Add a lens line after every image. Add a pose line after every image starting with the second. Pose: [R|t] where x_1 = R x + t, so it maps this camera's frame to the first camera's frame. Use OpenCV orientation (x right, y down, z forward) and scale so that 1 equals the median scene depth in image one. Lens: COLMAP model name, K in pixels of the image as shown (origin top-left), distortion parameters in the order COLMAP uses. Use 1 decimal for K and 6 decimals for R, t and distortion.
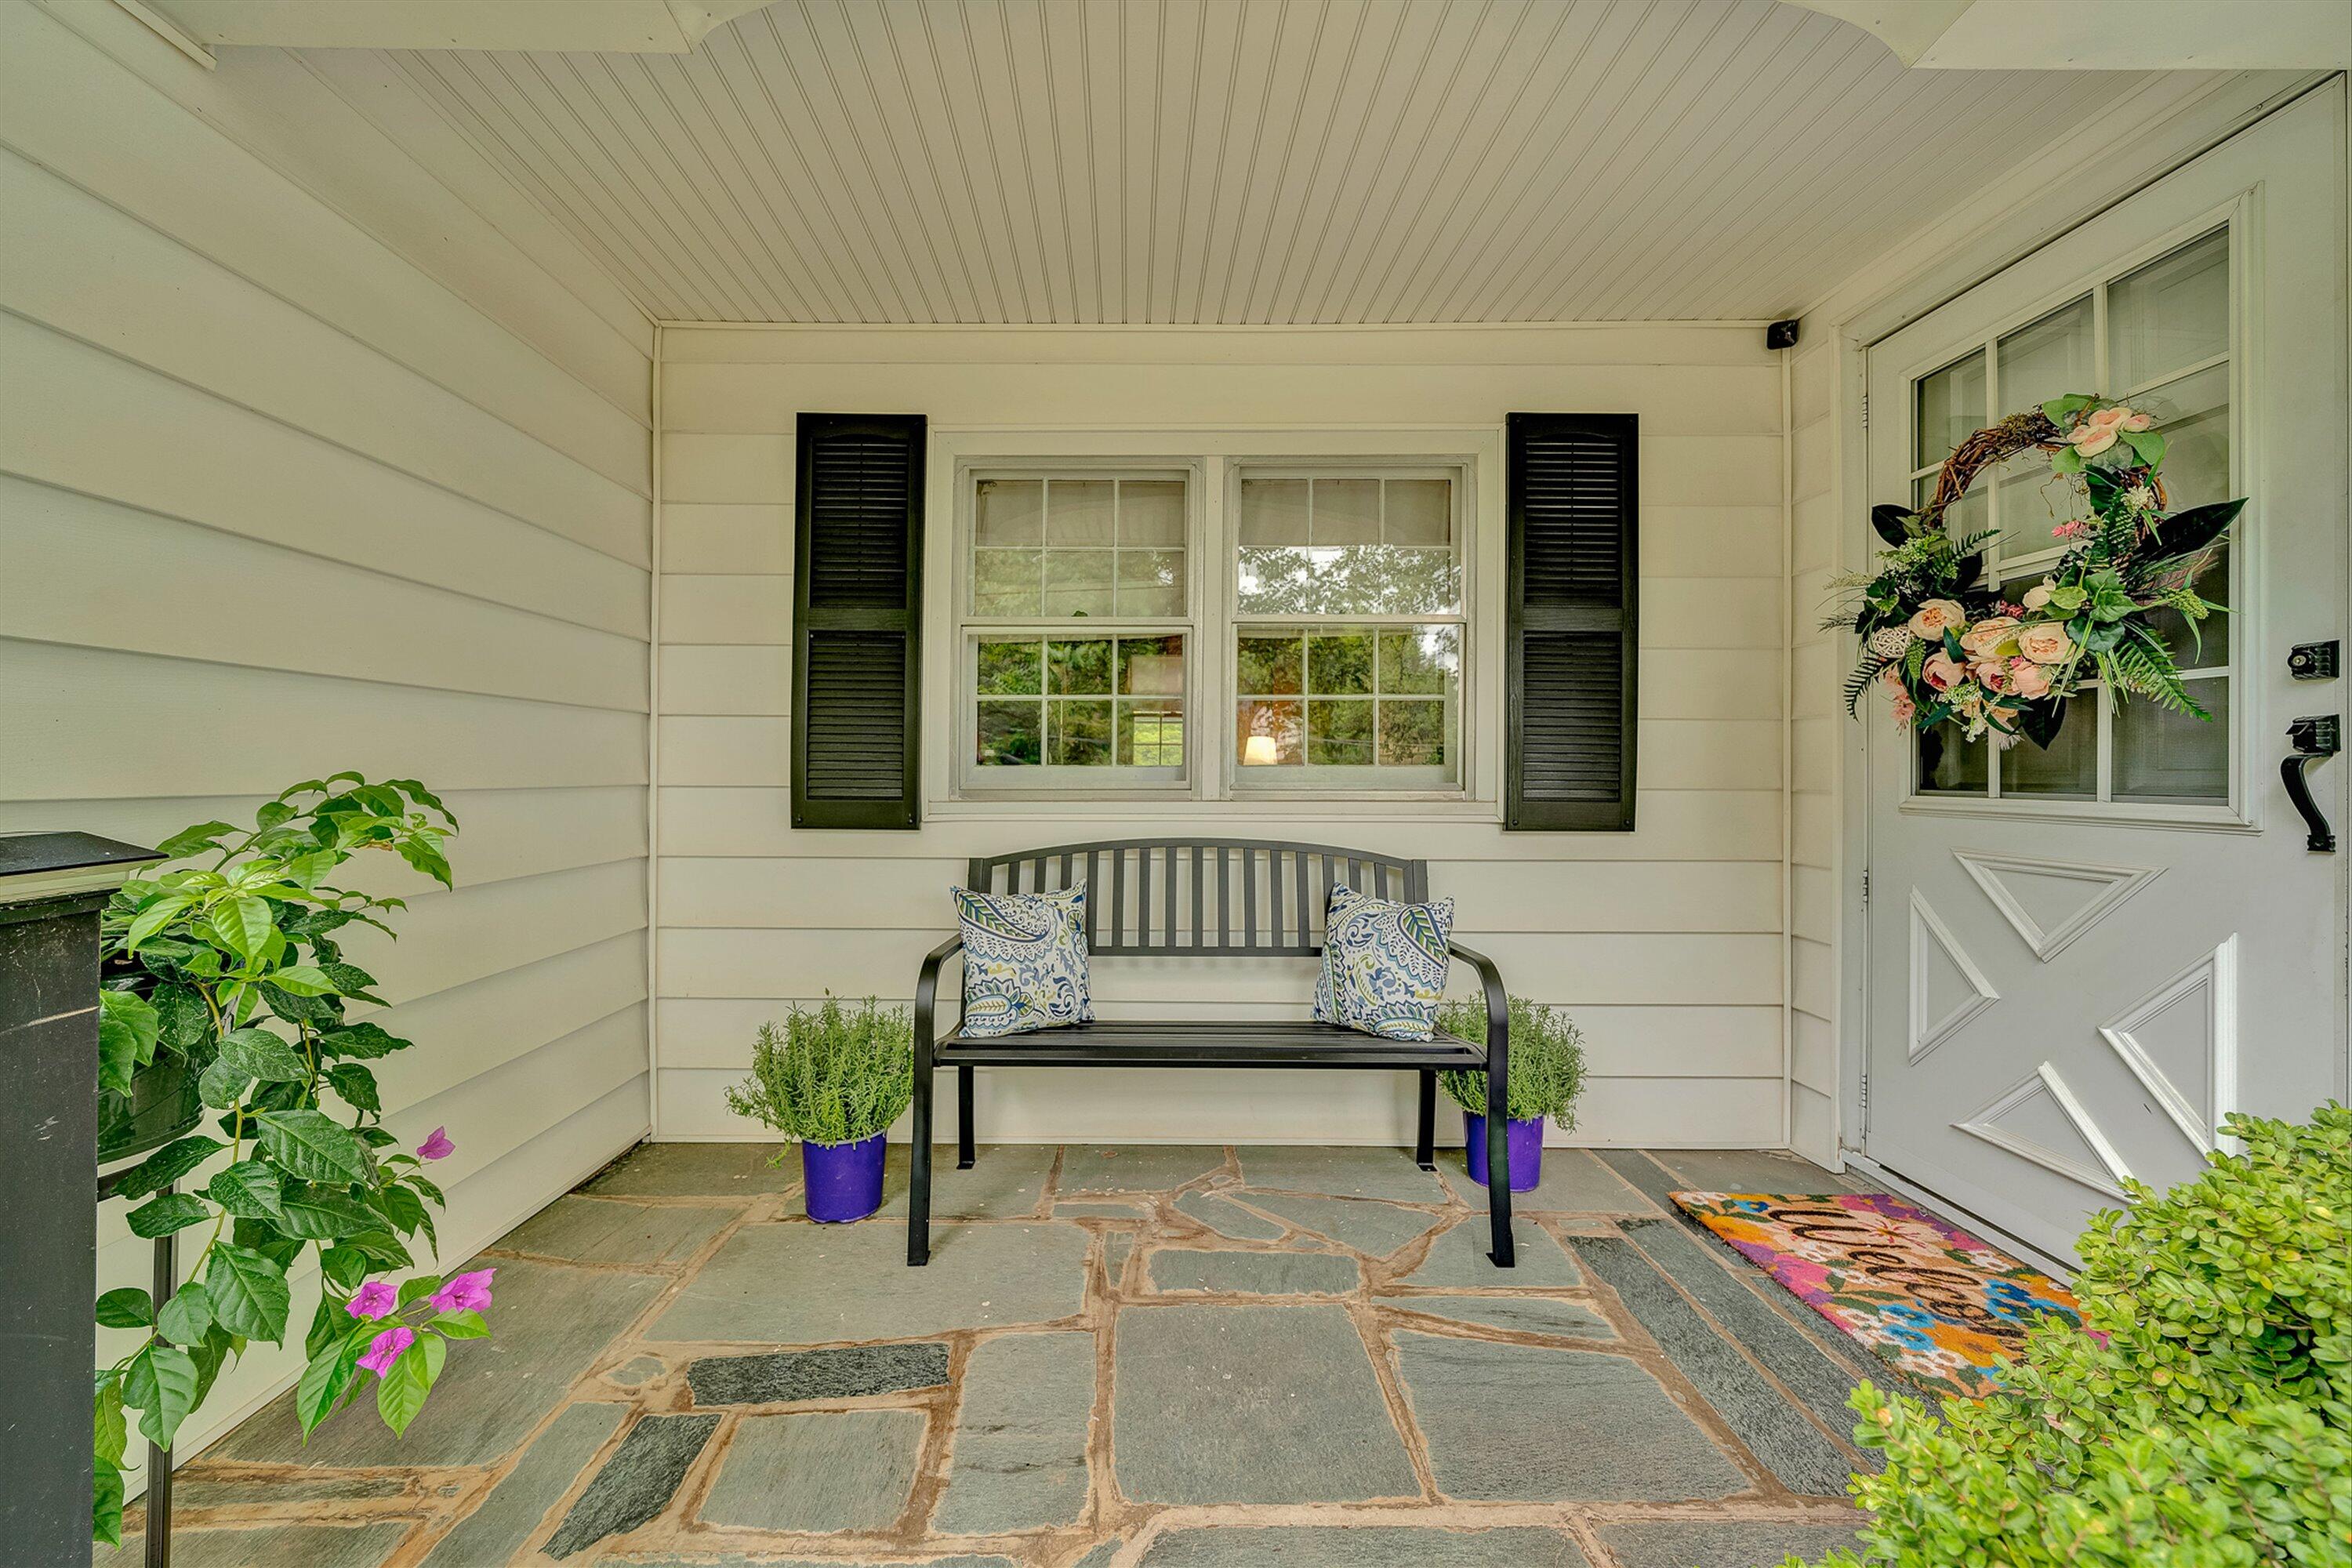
lens RADIAL K [[837.4, 0, 1170.9], [0, 837.4, 769.0], [0, 0, 1]] dist [0.000596, 0.000138]
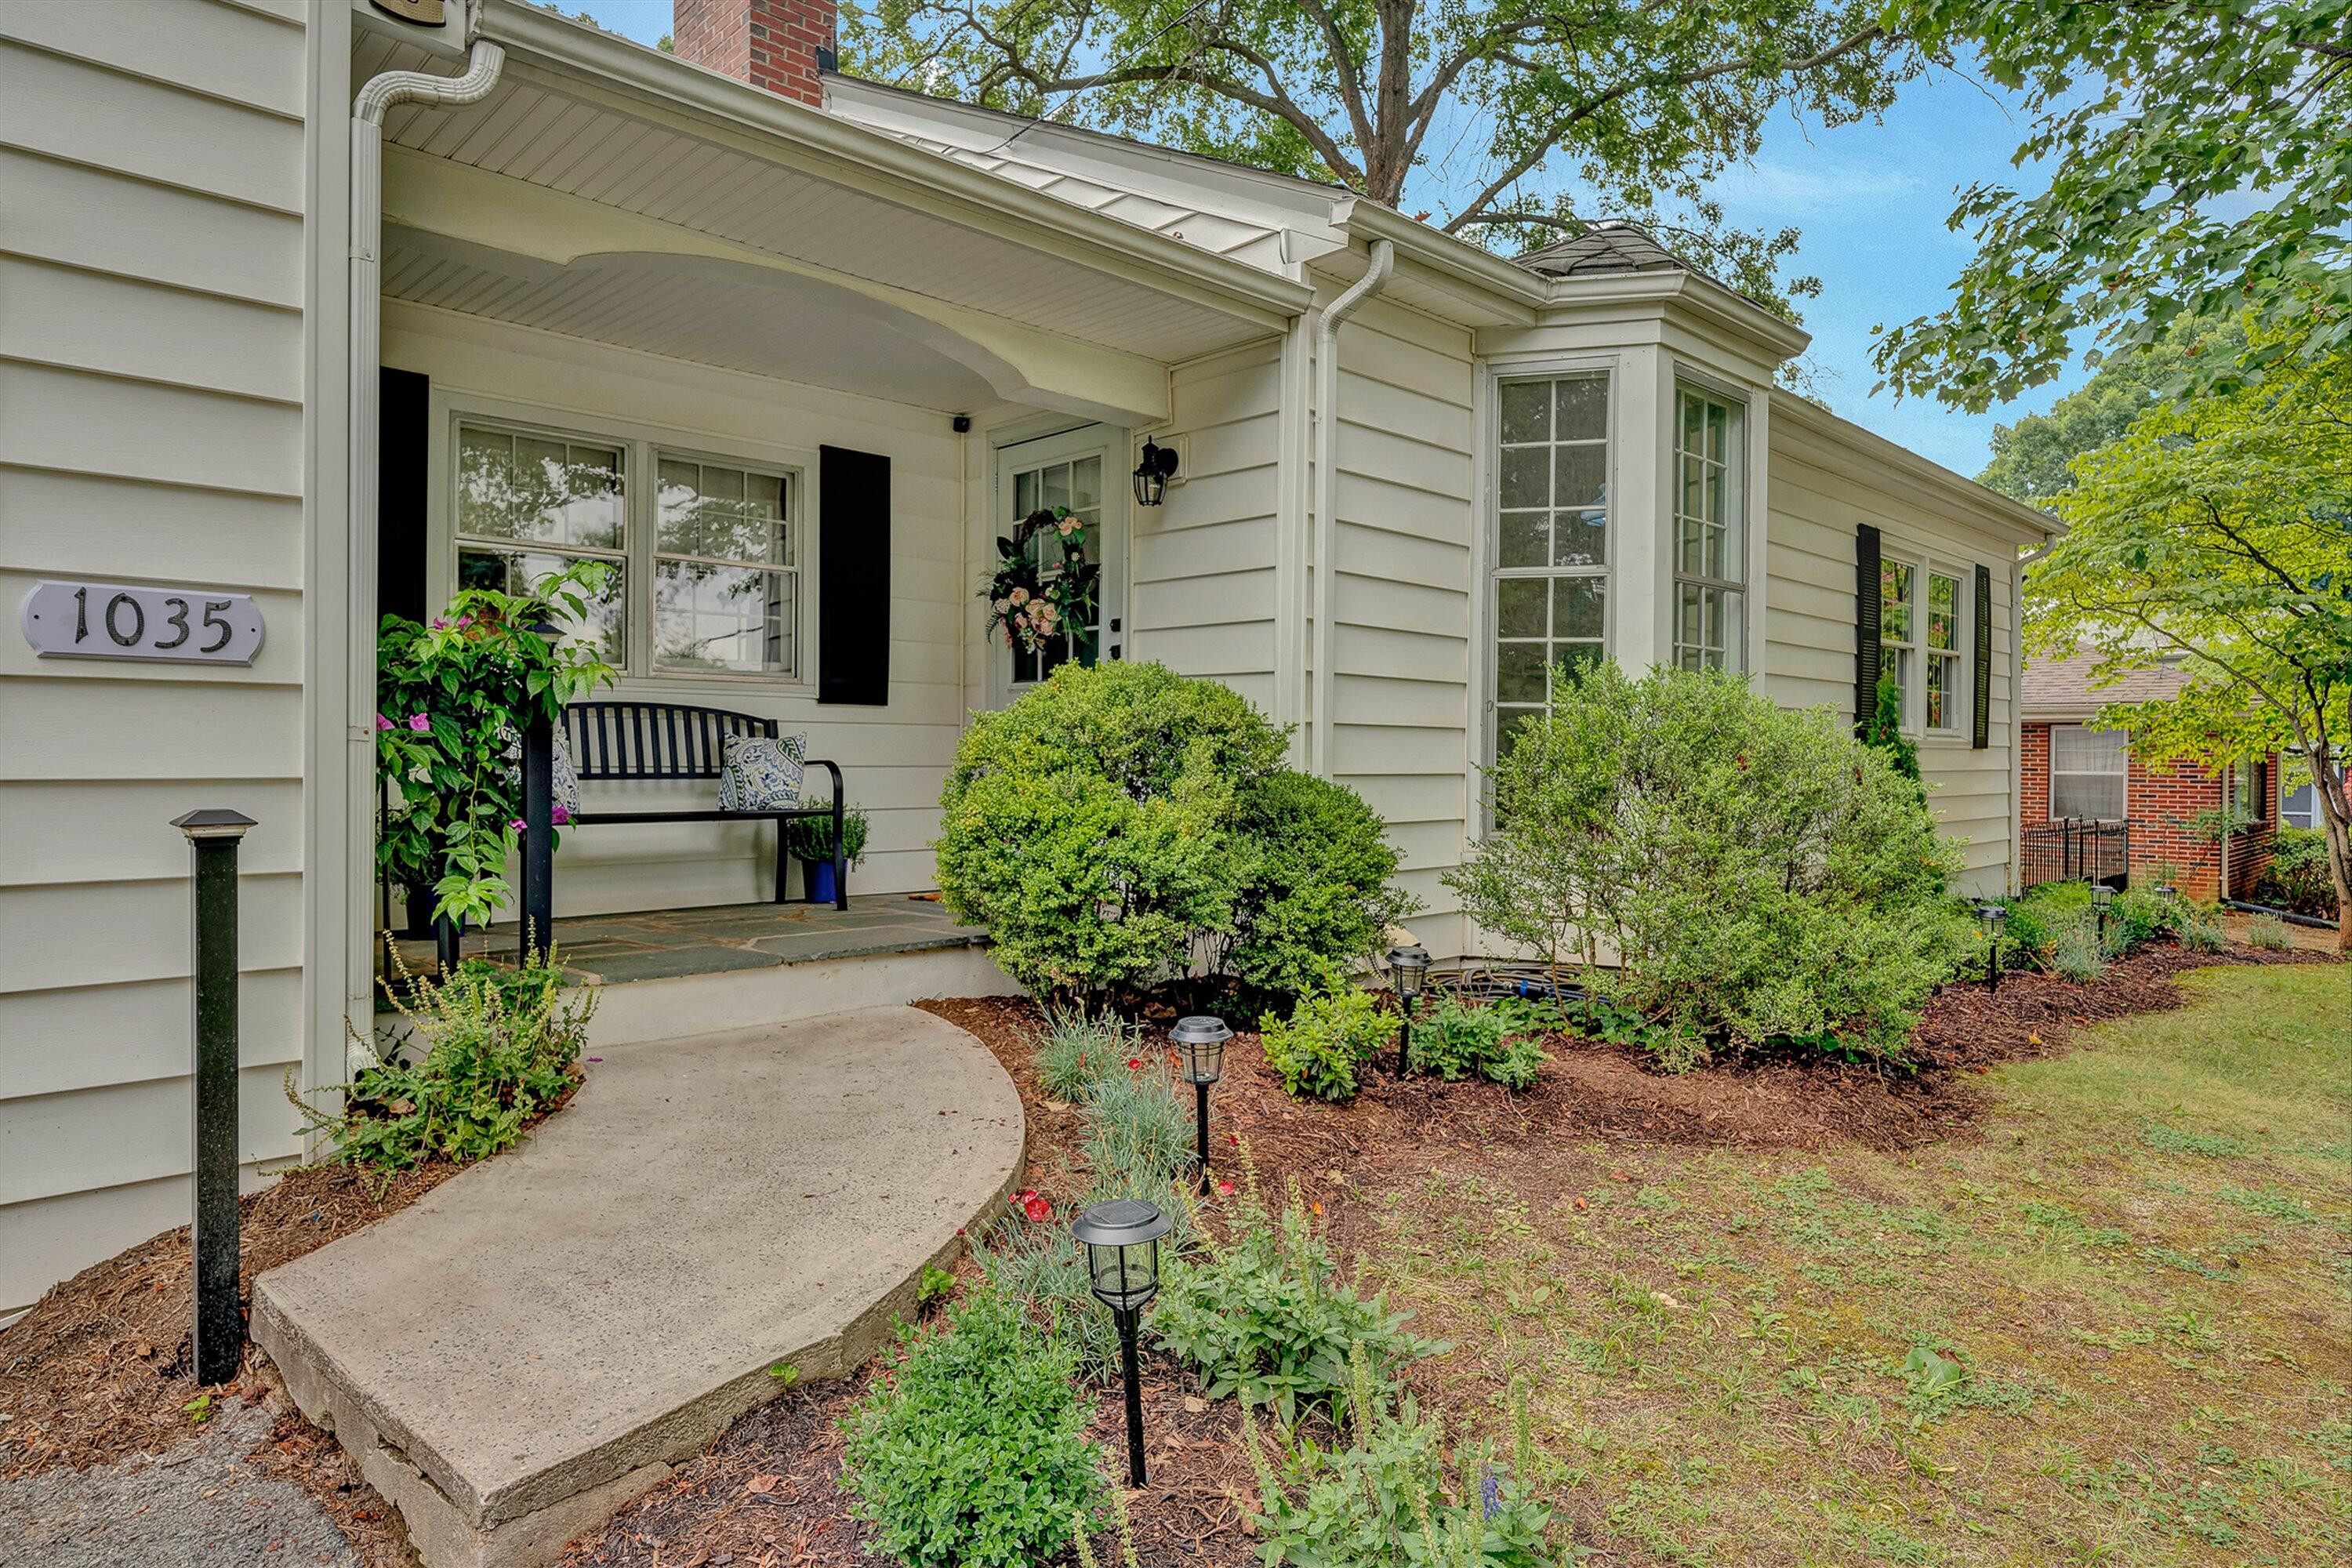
lens RADIAL K [[1428.1, 0, 1176.0], [0, 1428.1, 784.0], [0, 0, 1]] dist [0.000717, 0.000248]
pose [[0.709834, -0.011148, 0.704281, -1.242551], [-0.003588, 0.999805, 0.019442, 0.204869], [-0.704360, -0.016327, 0.709655, -1.699231]]
